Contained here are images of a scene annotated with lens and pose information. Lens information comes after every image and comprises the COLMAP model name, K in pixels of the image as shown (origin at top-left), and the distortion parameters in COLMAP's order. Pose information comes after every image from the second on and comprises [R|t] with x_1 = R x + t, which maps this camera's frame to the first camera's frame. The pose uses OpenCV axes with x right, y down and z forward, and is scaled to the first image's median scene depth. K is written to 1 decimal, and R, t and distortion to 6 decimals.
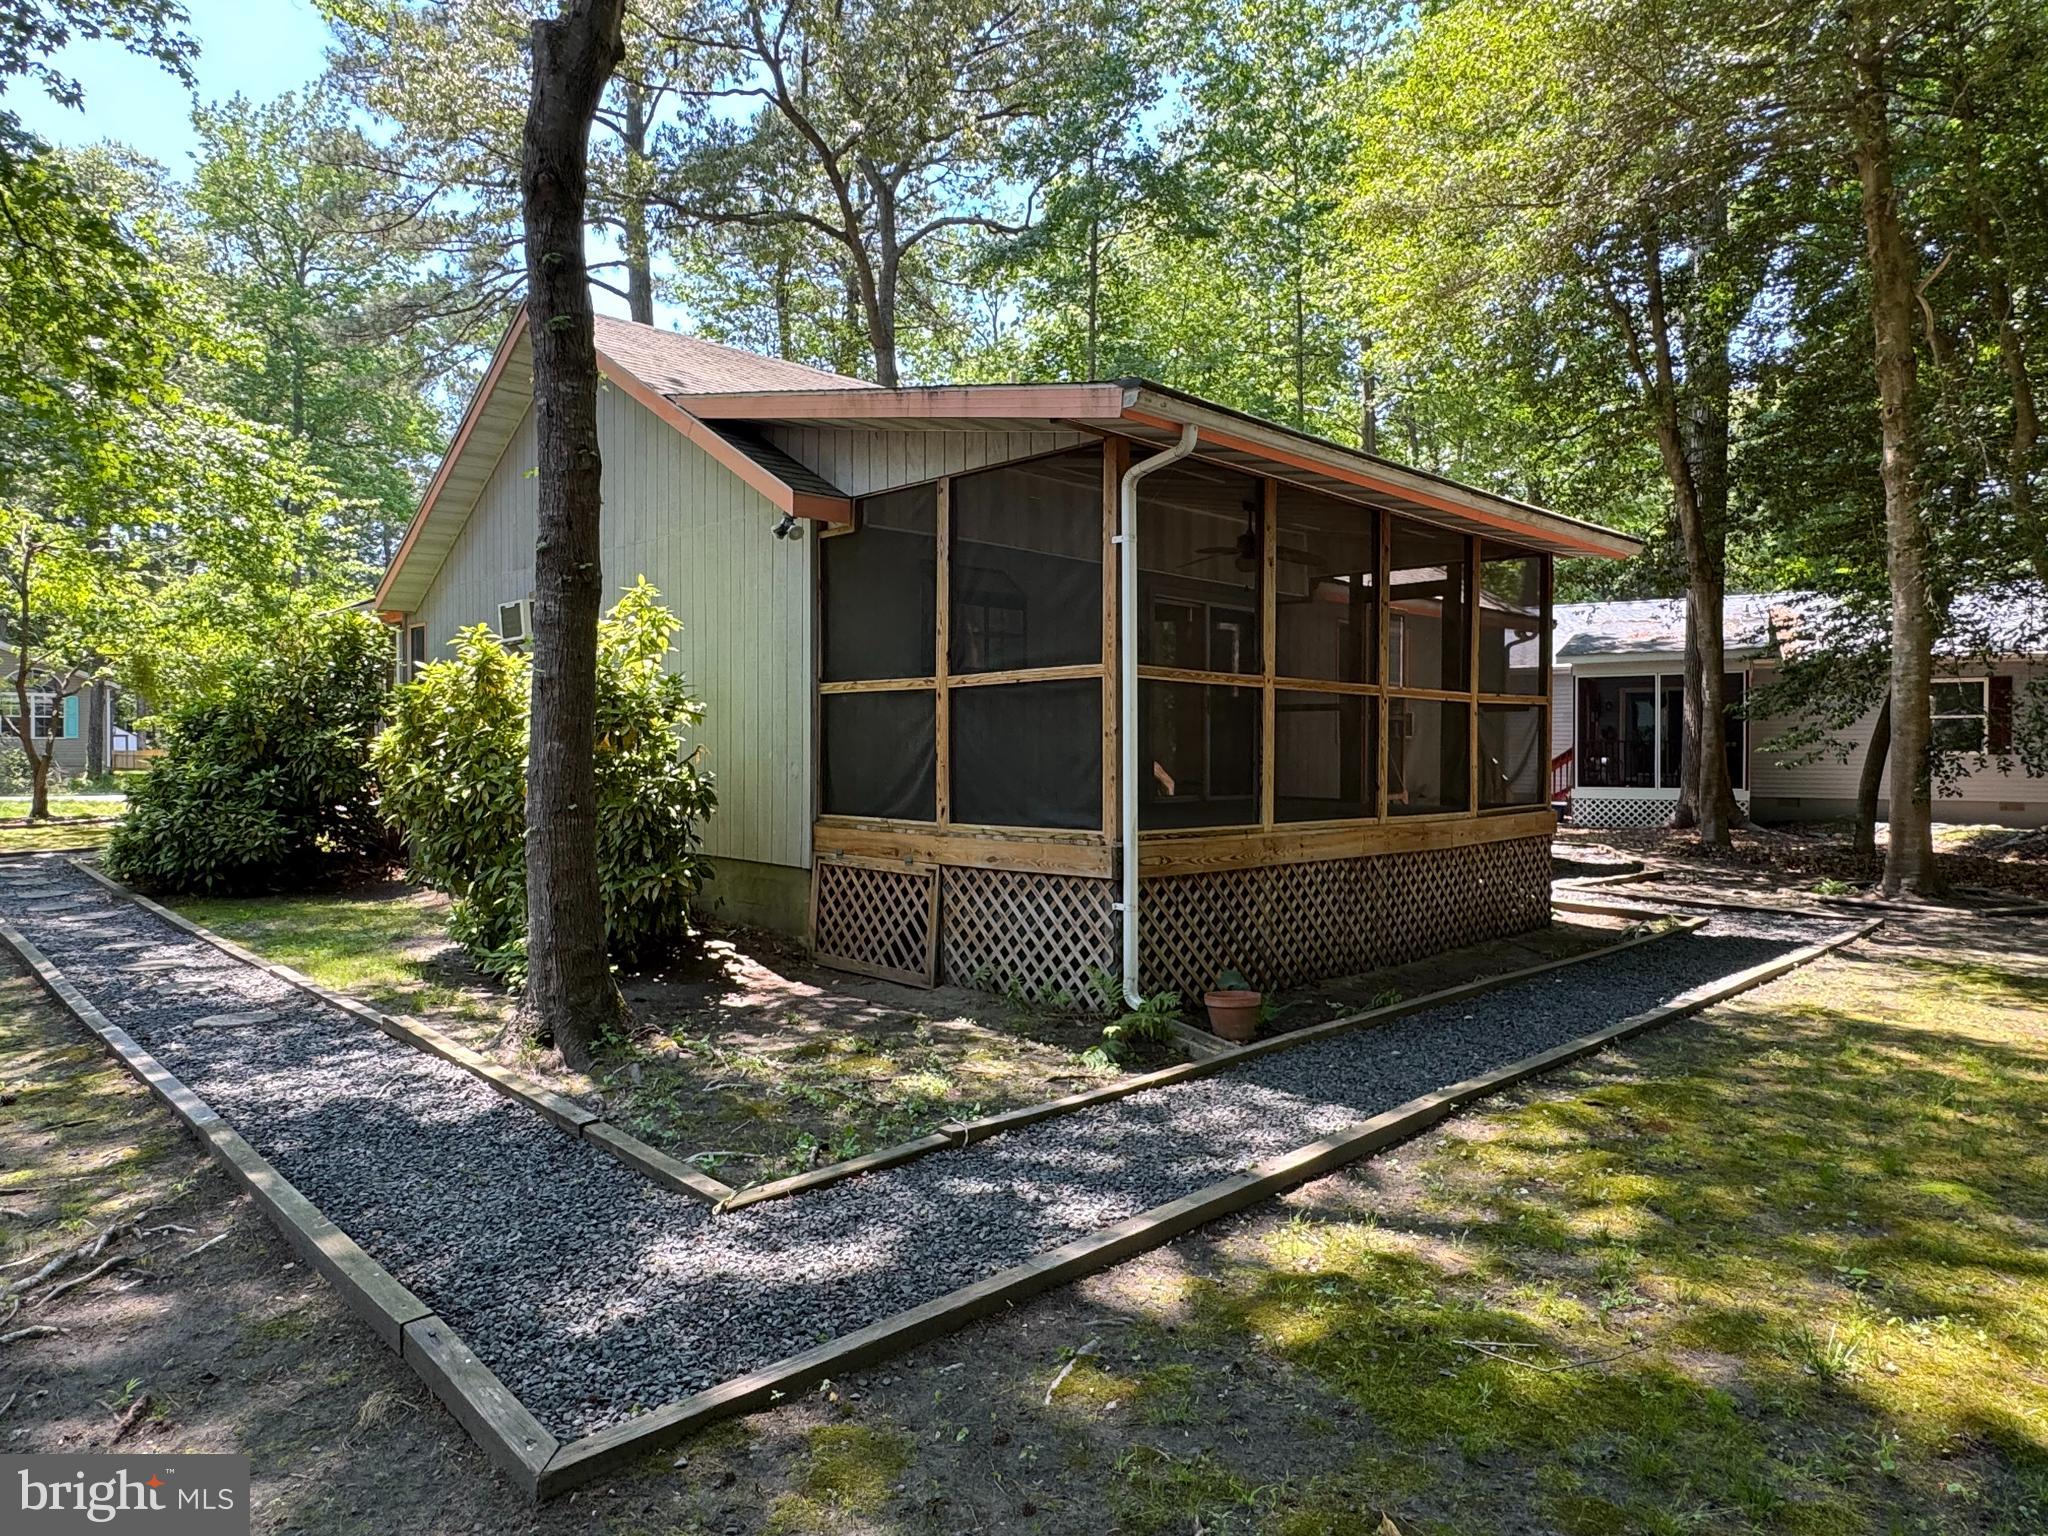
lens RADIAL K [[1246.6, 0, 1025.0], [0, 1246.6, 758.7], [0, 0, 1]] dist [-0.003149, -0.001289]
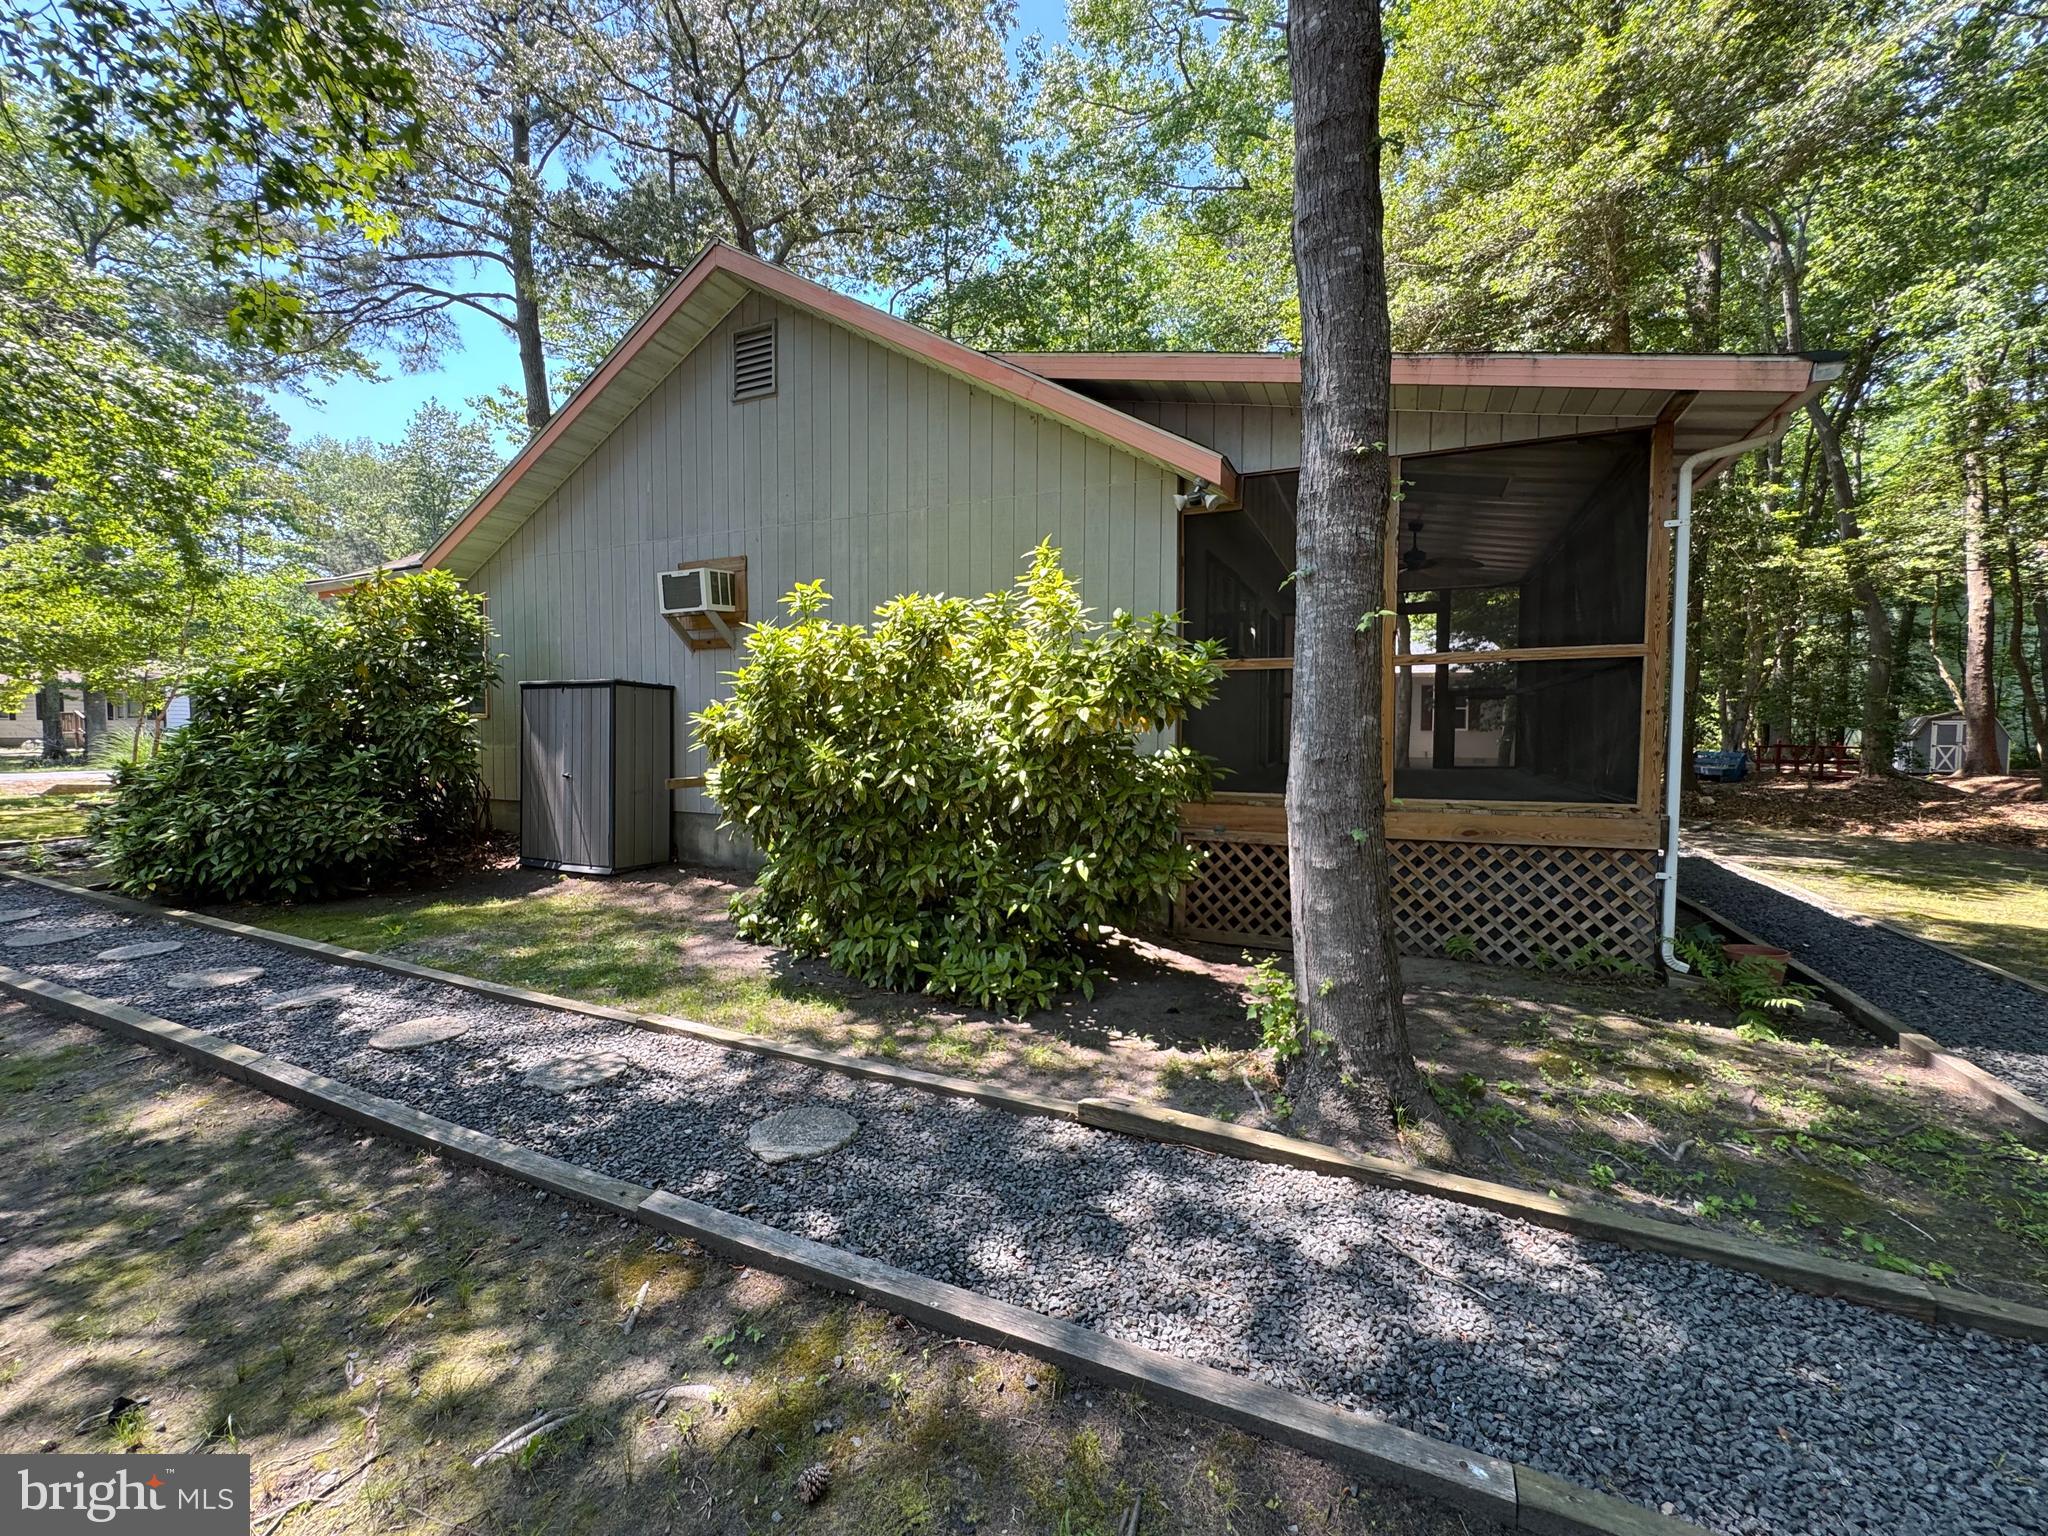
lens RADIAL K [[821.6, 0, 1023.3], [0, 821.6, 765.7], [0, 0, 1]] dist [-0.003611, 0.000411]
pose [[0.934367, -0.017031, 0.355904, -0.450945], [0.002877, 0.999185, 0.040260, -0.002428], [-0.356299, -0.036594, 0.933655, 0.366602]]
